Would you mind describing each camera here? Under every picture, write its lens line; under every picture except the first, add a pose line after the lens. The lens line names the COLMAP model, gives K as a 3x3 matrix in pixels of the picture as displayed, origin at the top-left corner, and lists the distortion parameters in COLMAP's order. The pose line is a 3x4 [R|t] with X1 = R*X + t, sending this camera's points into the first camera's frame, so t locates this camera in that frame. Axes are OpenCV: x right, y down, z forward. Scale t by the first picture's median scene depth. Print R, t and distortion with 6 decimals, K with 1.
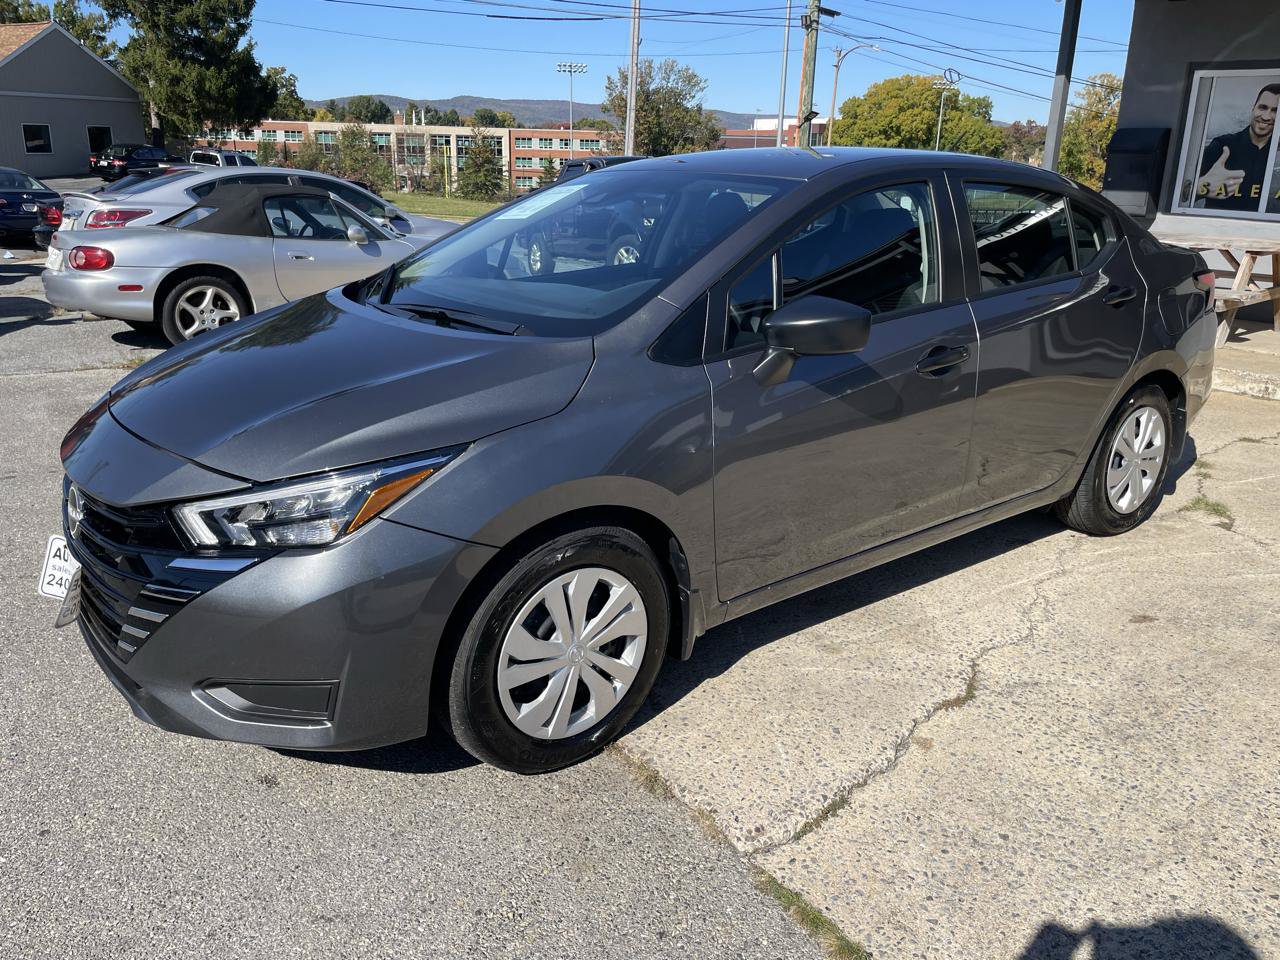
lens RADIAL K [[965.4, 0, 634.7], [0, 965.4, 463.3], [0, 0, 1]] dist [0.089852, -0.121254]
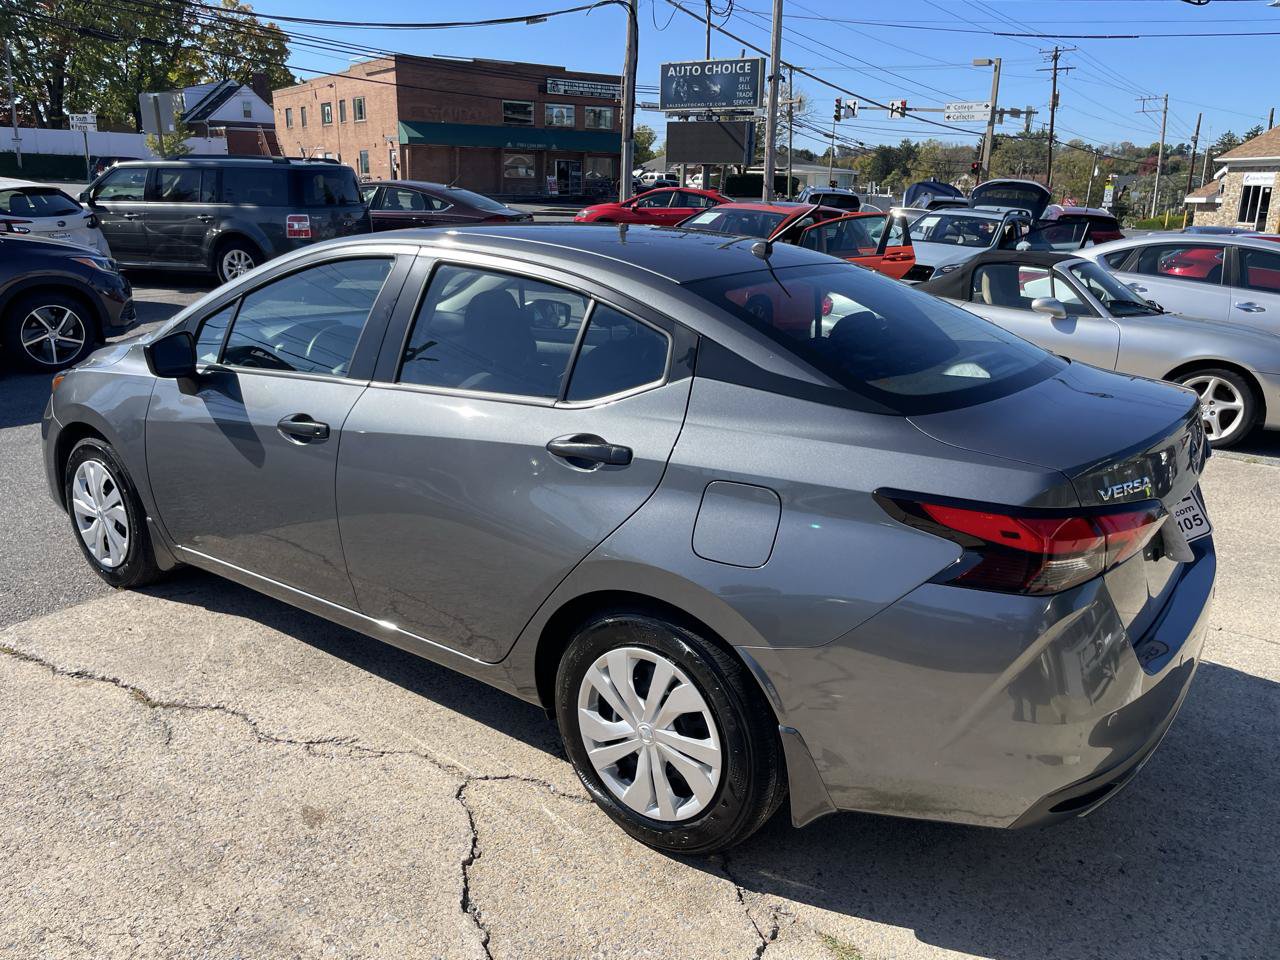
lens RADIAL K [[965.4, 0, 648.4], [0, 965.4, 475.8], [0, 0, 1]] dist [0.089852, -0.121254]
pose [[0.276324, 0.258865, -0.925545, 0.289802], [-0.302131, 0.937614, 0.172039, -0.073069], [0.912339, 0.232097, 0.337296, 0.212702]]
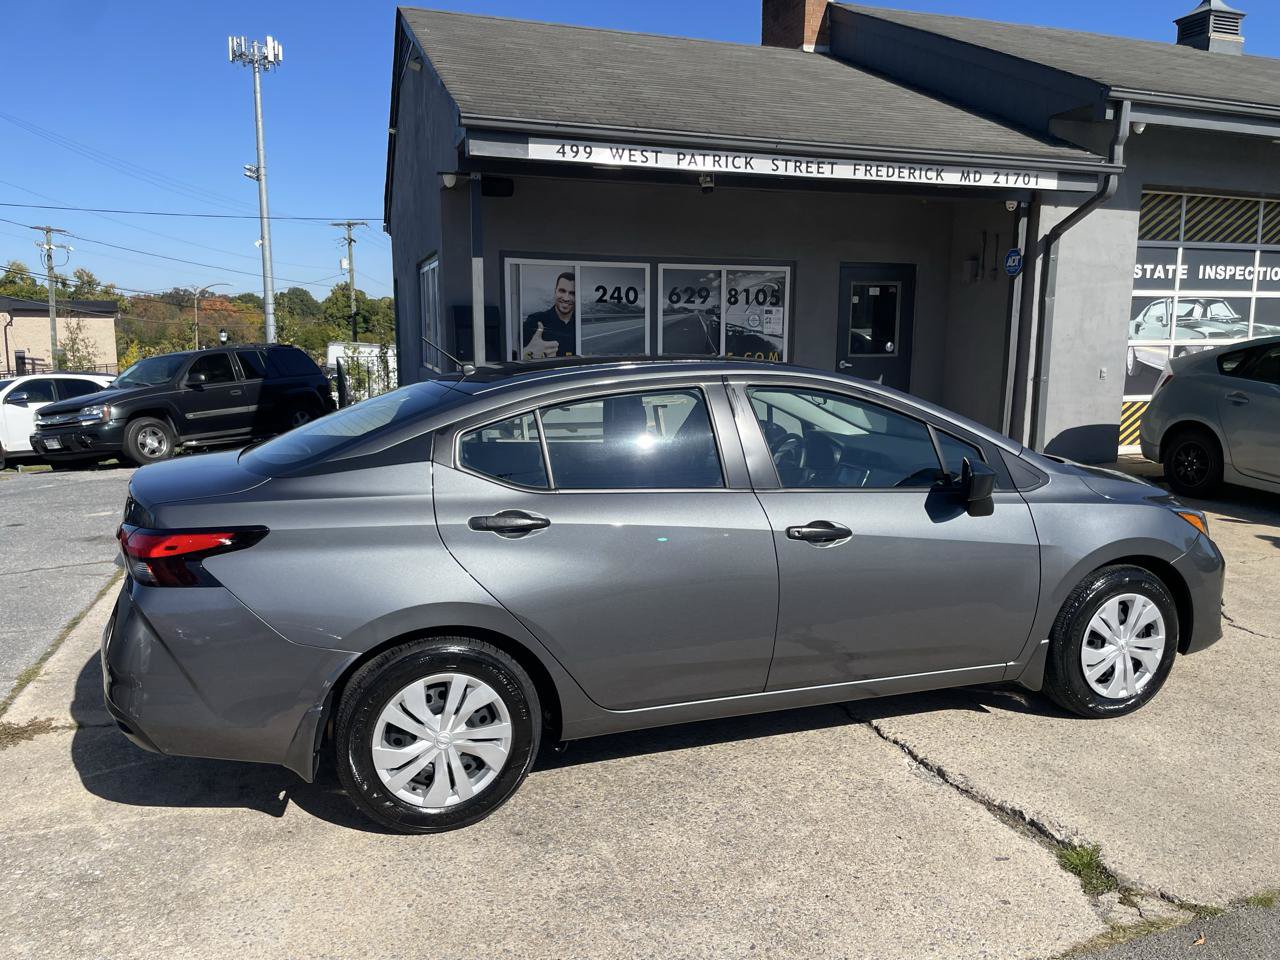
lens RADIAL K [[965.4, 0, 648.4], [0, 965.4, 486.6], [0, 0, 1]] dist [0.089852, -0.121254]
pose [[0.327845, -0.169338, 0.929431, -0.299284], [0.281034, 0.956748, 0.075184, -0.113003], [-0.901963, 0.236553, 0.361255, 0.310345]]
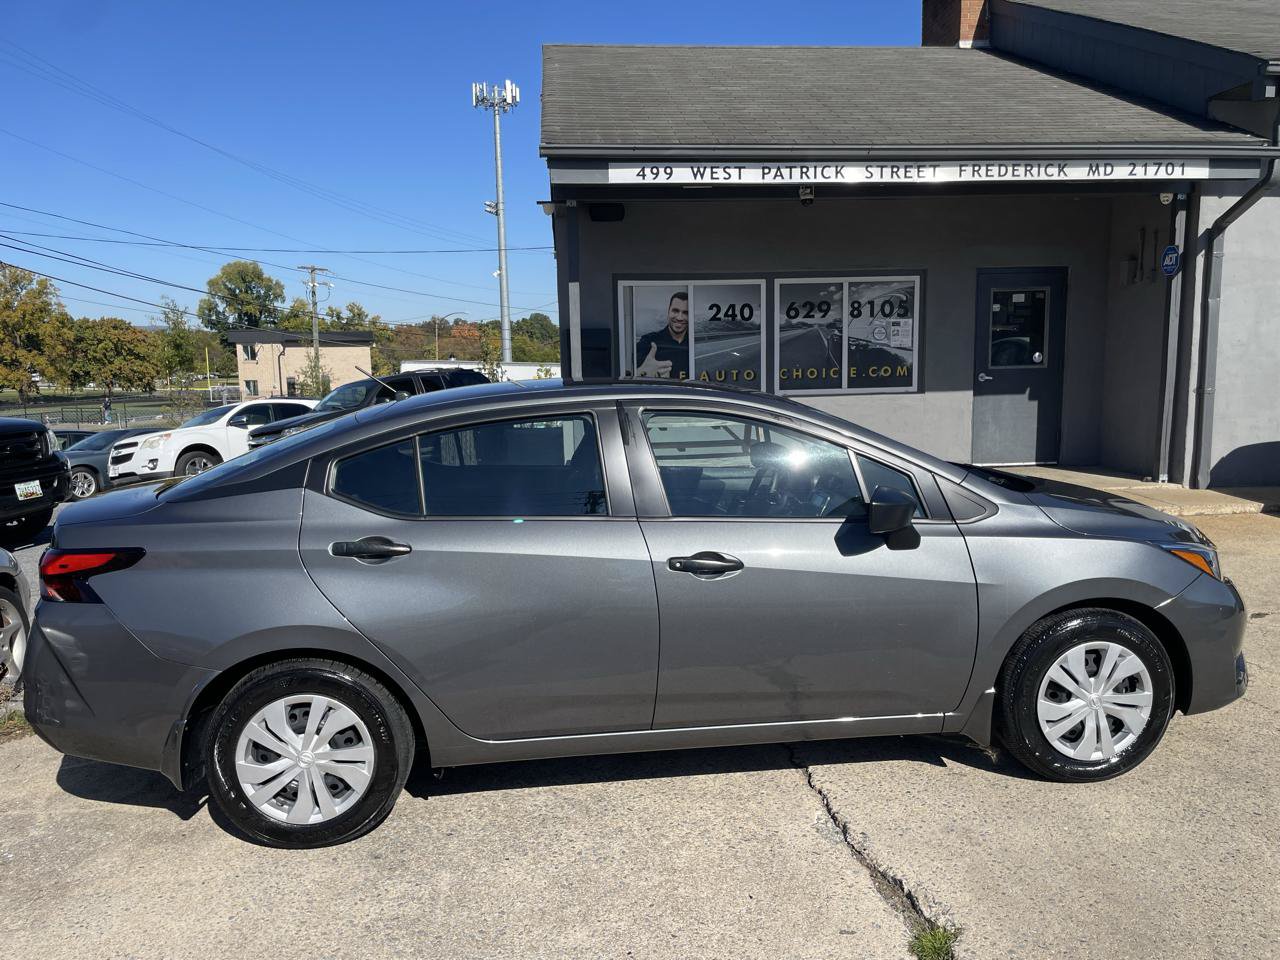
lens RADIAL K [[965.4, 0, 652.3], [0, 965.4, 484.9], [0, 0, 1]] dist [0.089852, -0.121254]
pose [[0.529527, -0.150635, 0.834812, -0.257116], [0.281401, 0.959575, -0.005347, -0.091878], [-0.800259, 0.237748, 0.550510, 0.240156]]
